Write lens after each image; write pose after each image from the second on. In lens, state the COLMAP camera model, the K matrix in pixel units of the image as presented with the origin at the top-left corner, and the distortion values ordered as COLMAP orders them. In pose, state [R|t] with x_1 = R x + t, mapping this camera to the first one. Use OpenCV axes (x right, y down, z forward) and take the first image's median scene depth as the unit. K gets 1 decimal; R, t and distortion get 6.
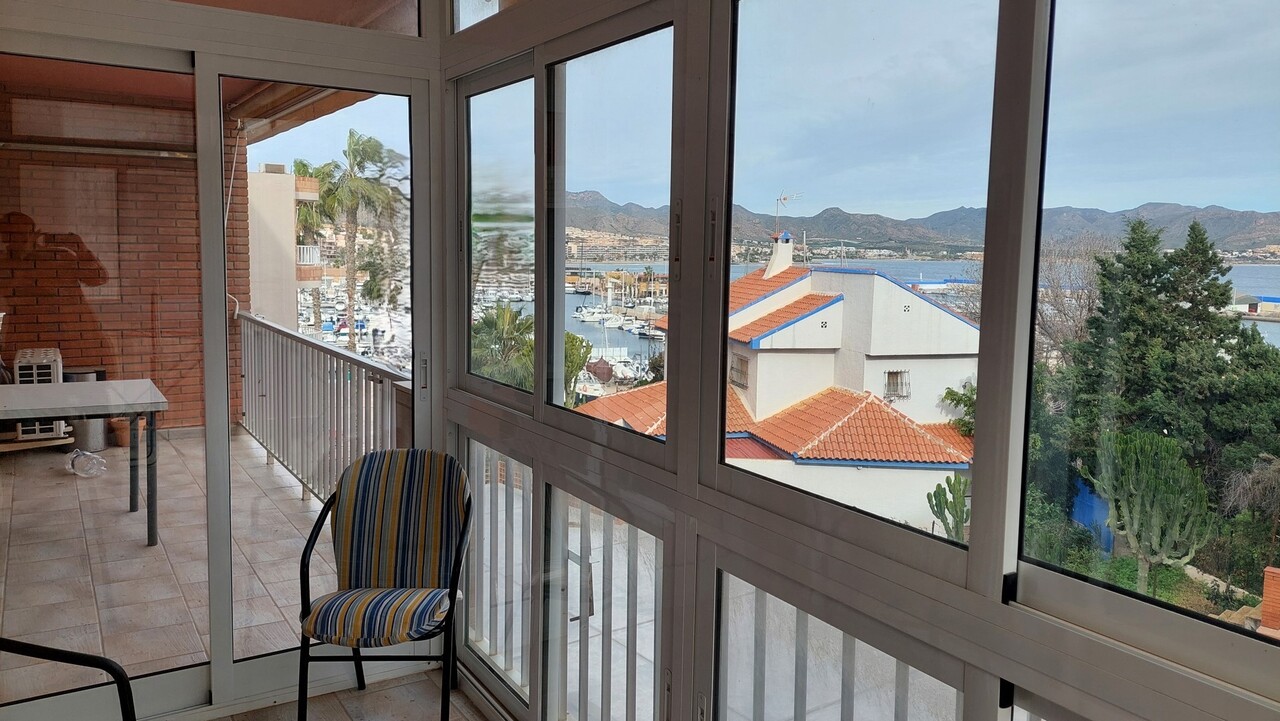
lens RADIAL K [[955.2, 0, 639.4], [0, 955.2, 332.6], [0, 0, 1]] dist [0.172095, -0.304929]
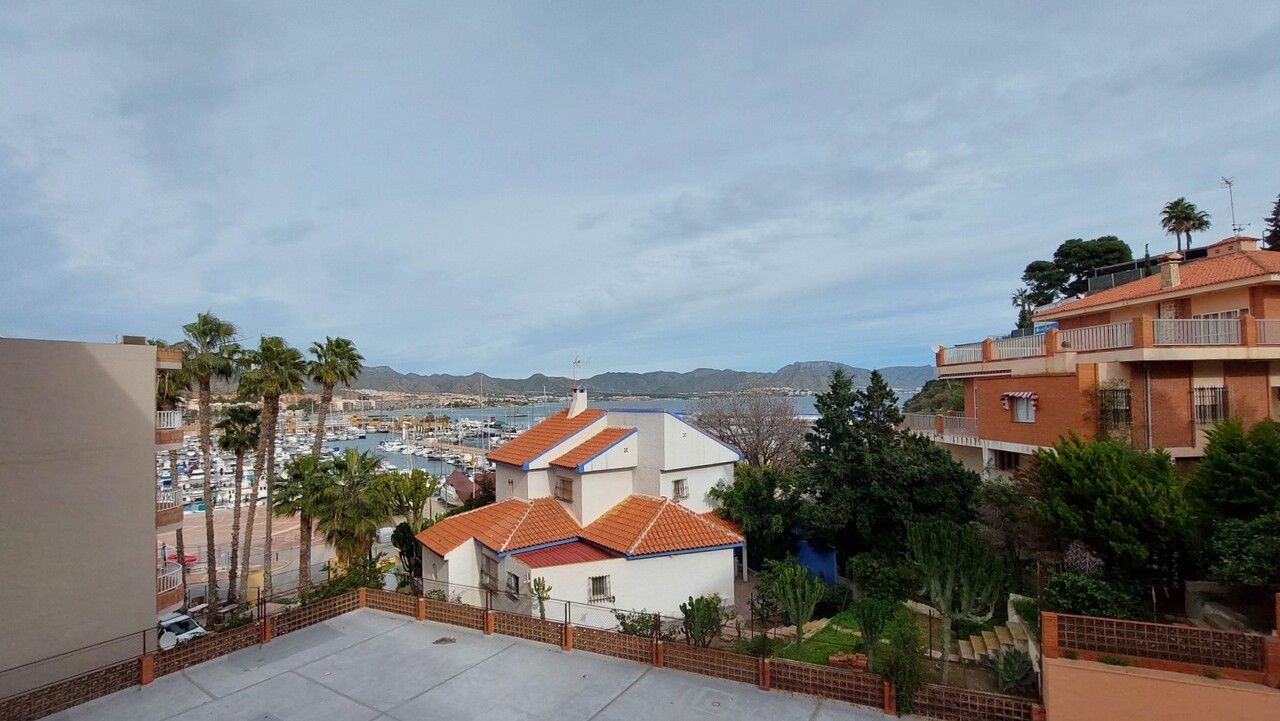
lens RADIAL K [[553.2, 0, 636.2], [0, 553.2, 379.9], [0, 0, 1]] dist [-0.014446, -0.000174]
pose [[0.926093, -0.026568, 0.376359, -0.087079], [0.070842, 0.992021, -0.104289, -0.023215], [-0.370585, 0.123243, 0.920585, 0.239677]]
